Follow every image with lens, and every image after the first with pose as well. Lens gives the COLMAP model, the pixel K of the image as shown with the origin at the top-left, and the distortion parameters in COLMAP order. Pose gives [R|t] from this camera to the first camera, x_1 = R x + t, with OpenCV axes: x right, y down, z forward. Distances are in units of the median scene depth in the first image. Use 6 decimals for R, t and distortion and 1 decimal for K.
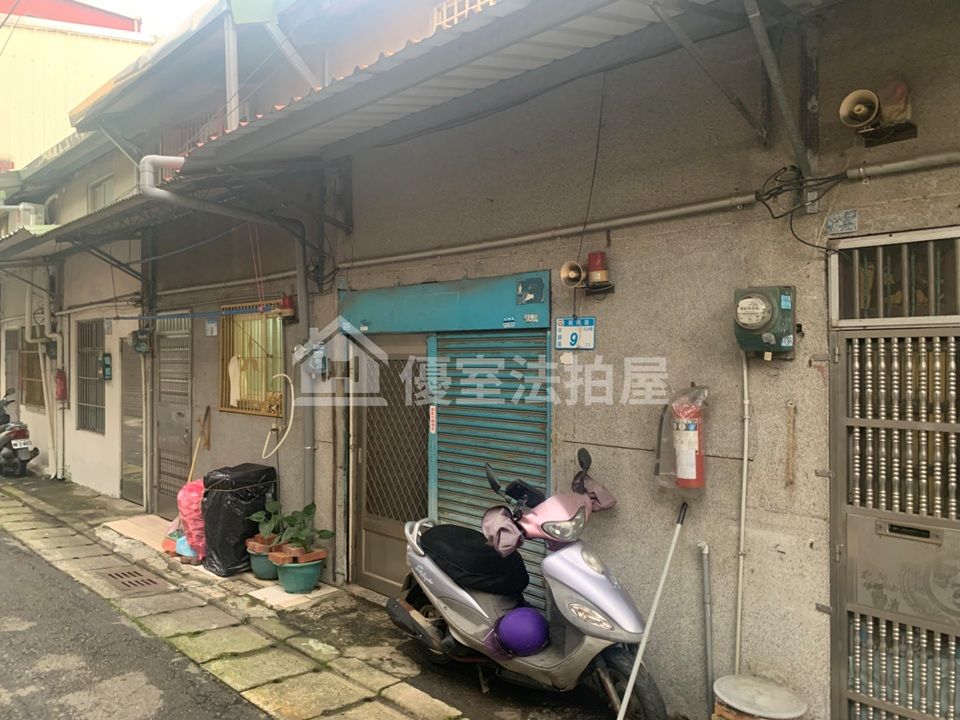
lens RADIAL K [[734.3, 0, 480.0], [0, 734.3, 360.0], [0, 0, 1]] dist [0.011283, -0.006095]
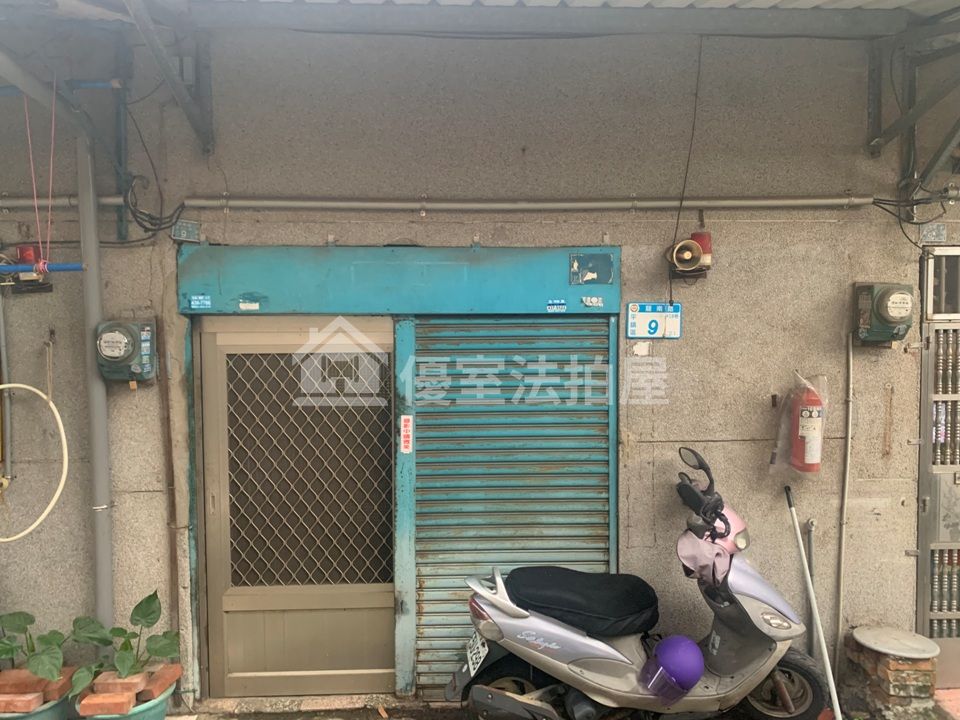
lens RADIAL K [[734.3, 0, 480.0], [0, 734.3, 360.0], [0, 0, 1]] dist [0.011283, -0.006095]
pose [[0.662285, -0.041974, 0.748076, -0.713667], [0.009899, 0.998833, 0.047280, -0.034128], [-0.749187, -0.023907, 0.661927, 0.589886]]
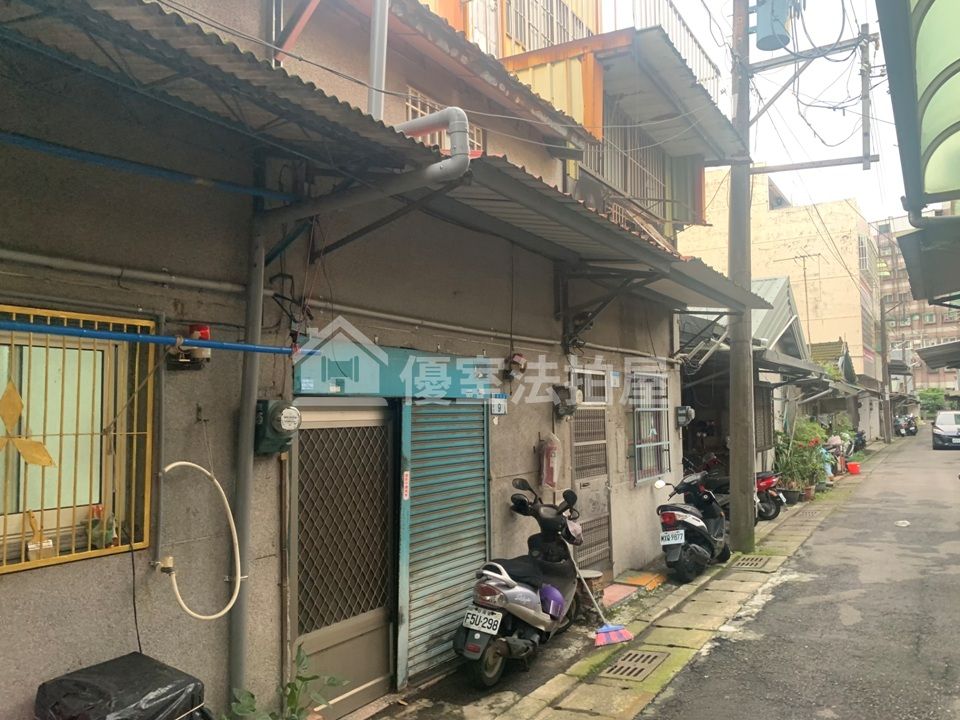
lens RADIAL K [[734.3, 0, 480.0], [0, 734.3, 360.0], [0, 0, 1]] dist [0.011283, -0.006095]
pose [[-0.245801, 0.065864, 0.967080, -1.357190], [0.010006, 0.997808, -0.065414, -0.028879], [-0.969269, -0.006402, -0.245921, 1.465199]]
